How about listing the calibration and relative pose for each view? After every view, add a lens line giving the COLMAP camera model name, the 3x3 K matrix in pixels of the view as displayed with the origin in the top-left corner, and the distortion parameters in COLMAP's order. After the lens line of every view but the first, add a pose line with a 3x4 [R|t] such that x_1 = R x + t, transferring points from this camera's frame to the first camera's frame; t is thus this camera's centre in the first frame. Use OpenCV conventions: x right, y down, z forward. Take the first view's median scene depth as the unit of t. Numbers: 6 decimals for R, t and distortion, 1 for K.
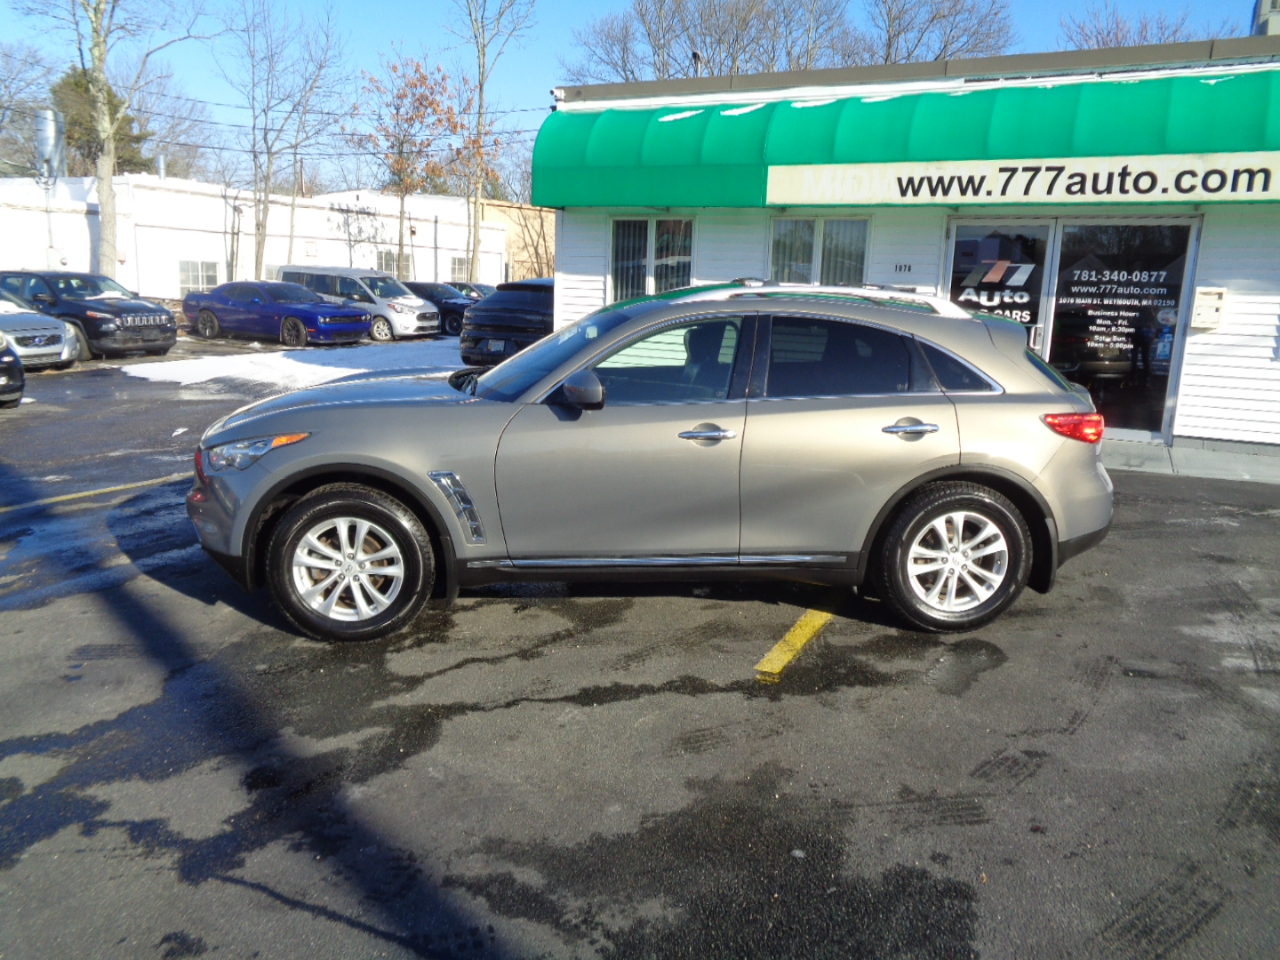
lens RADIAL K [[945.2, 0, 641.2], [0, 945.2, 481.7], [0, 0, 1]] dist [-0.002093, 0.010566]
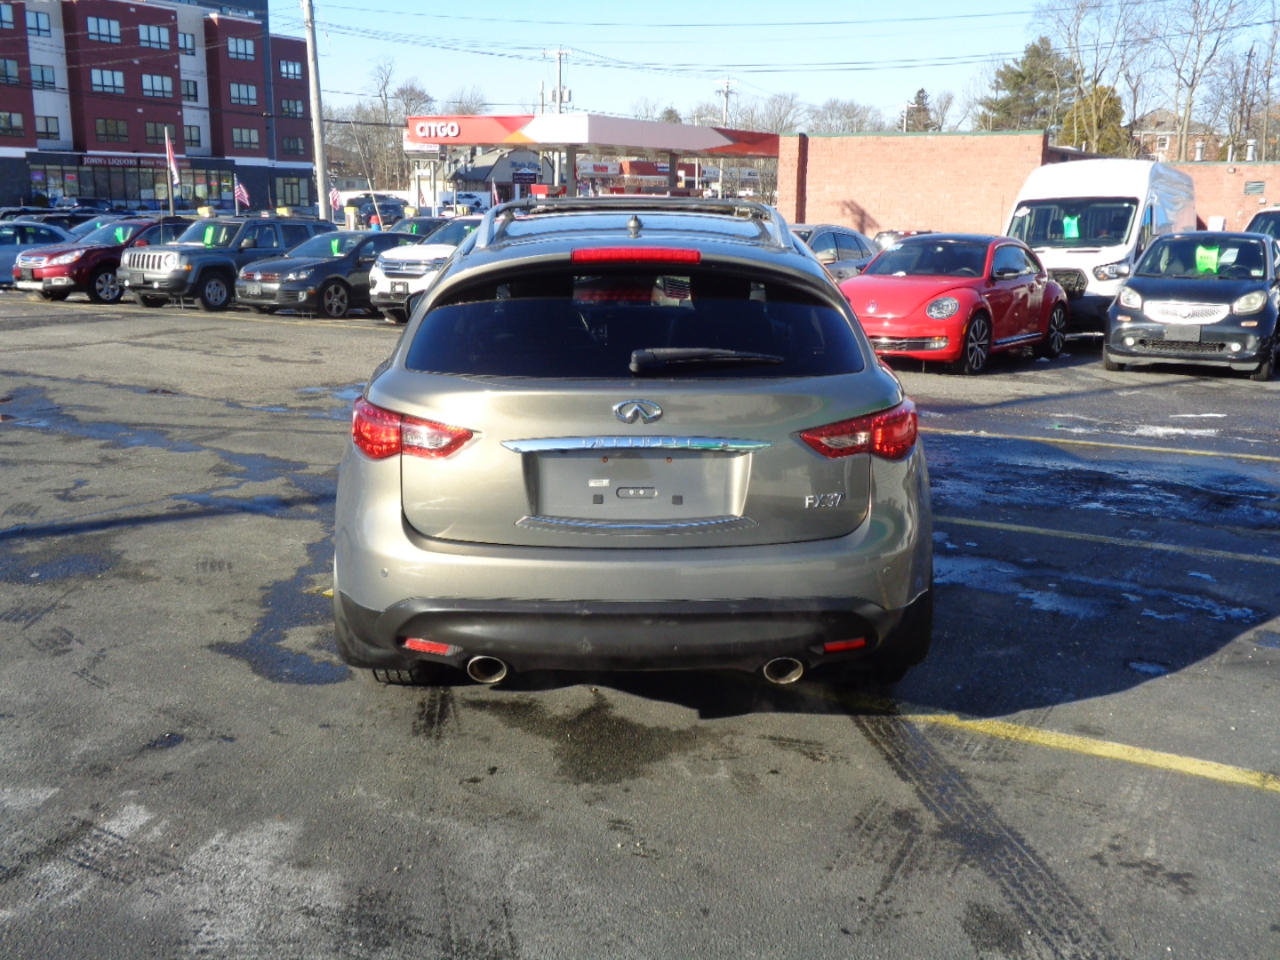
lens RADIAL K [[1220.6, 0, 640.0], [0, 1220.6, 480.0], [0, 0, 1]] dist [-0.000933, 0.009311]
pose [[-0.053410, 0.189347, -0.980457, 0.669201], [-0.220571, 0.955369, 0.196518, -0.116976], [0.973907, 0.226756, -0.009262, 0.643844]]
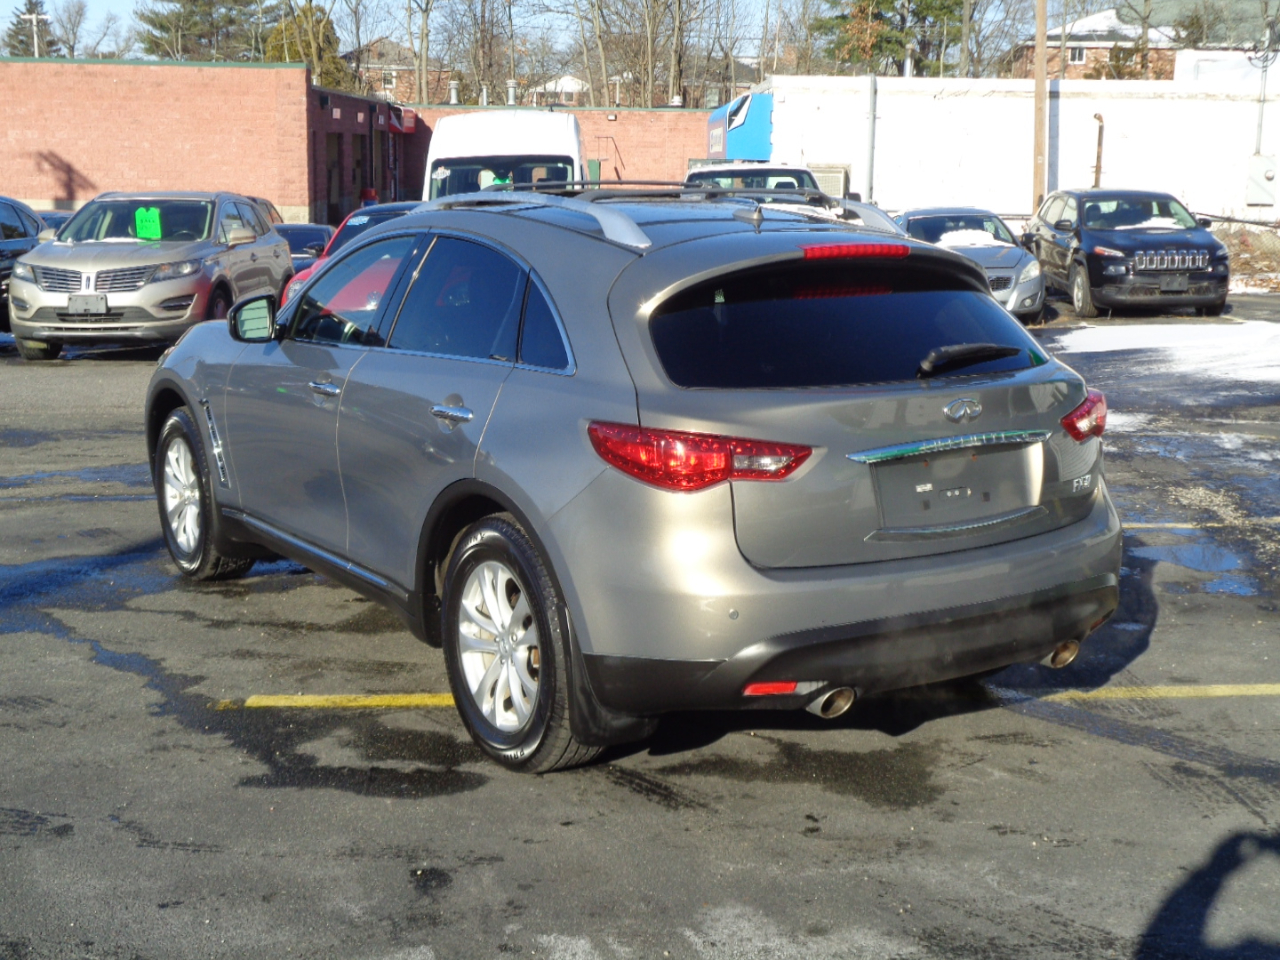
lens RADIAL K [[1645.4, 0, 646.4], [0, 1645.4, 479.3], [0, 0, 1]] dist [0.017058, 0.003022]
pose [[0.482263, 0.139378, -0.864868, 0.685779], [-0.178730, 0.982151, 0.058617, -0.052376], [0.857600, 0.126309, 0.498566, 0.293790]]
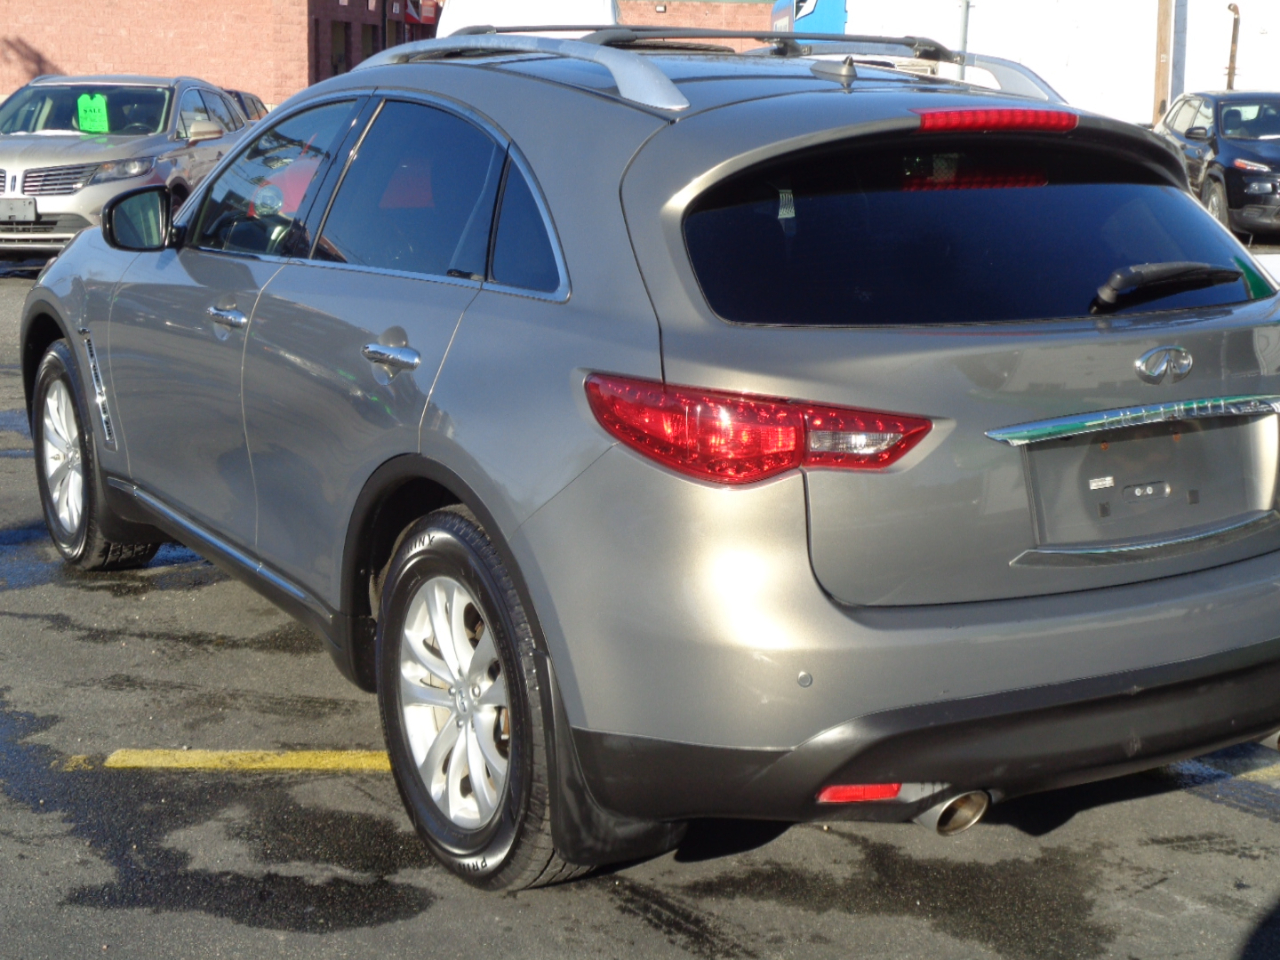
lens RADIAL K [[1852.3, 0, 655.9], [0, 1852.3, 477.4], [0, 0, 1]] dist [0.004030, 0.009677]
pose [[0.461676, 0.171912, -0.870231, 0.567376], [-0.192756, 0.977041, 0.090751, -0.052902], [0.865852, 0.125845, 0.484214, 0.365202]]
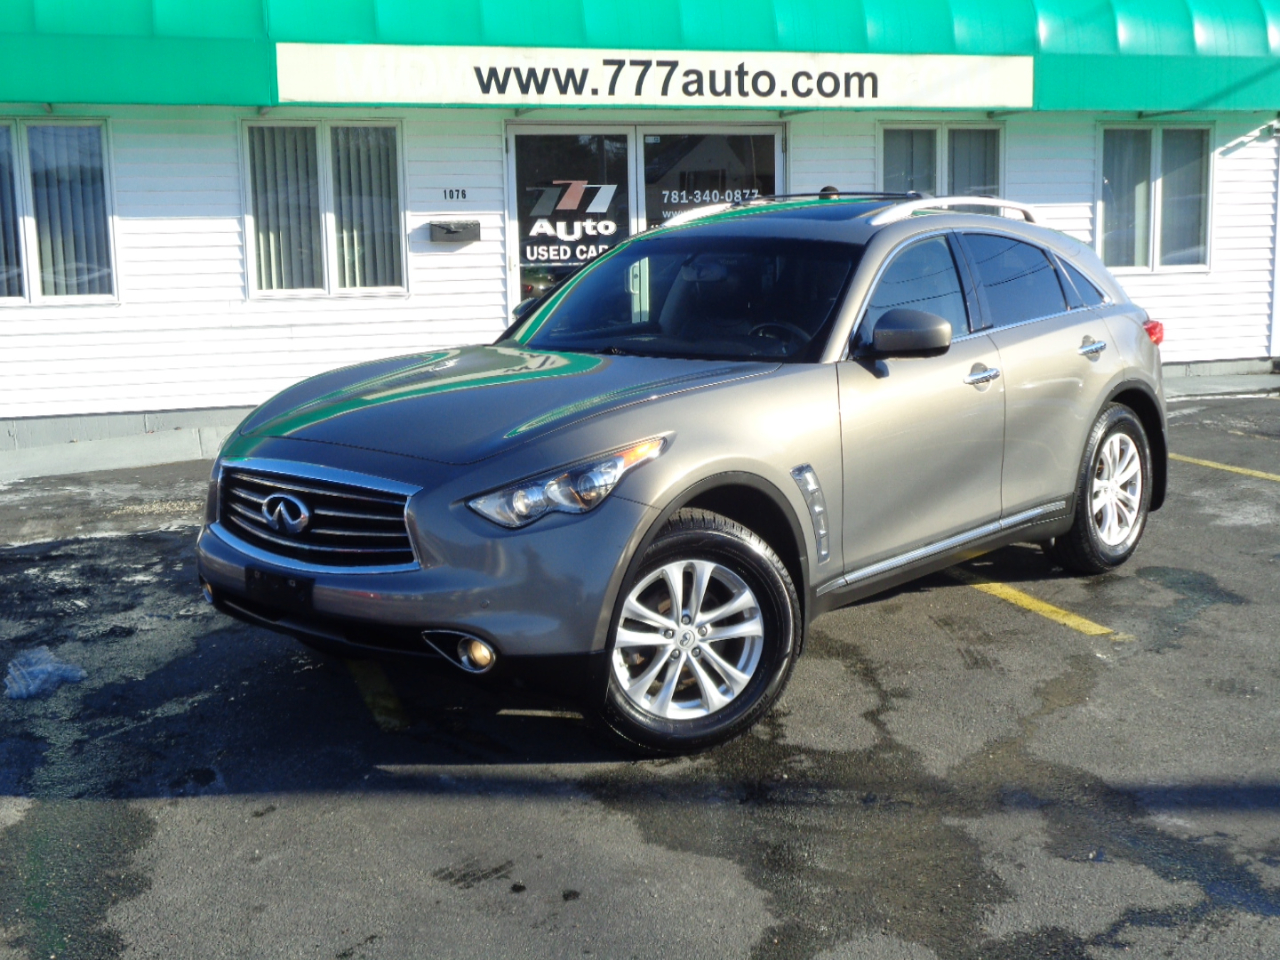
lens RADIAL K [[1508.1, 0, 642.1], [0, 1508.1, 518.3], [0, 0, 1]] dist [-0.022743, -0.009217]
pose [[0.710202, -0.171254, 0.682851, -0.542081], [0.185008, 0.981270, 0.053676, -0.027975], [-0.679253, 0.088212, 0.728583, 0.130498]]
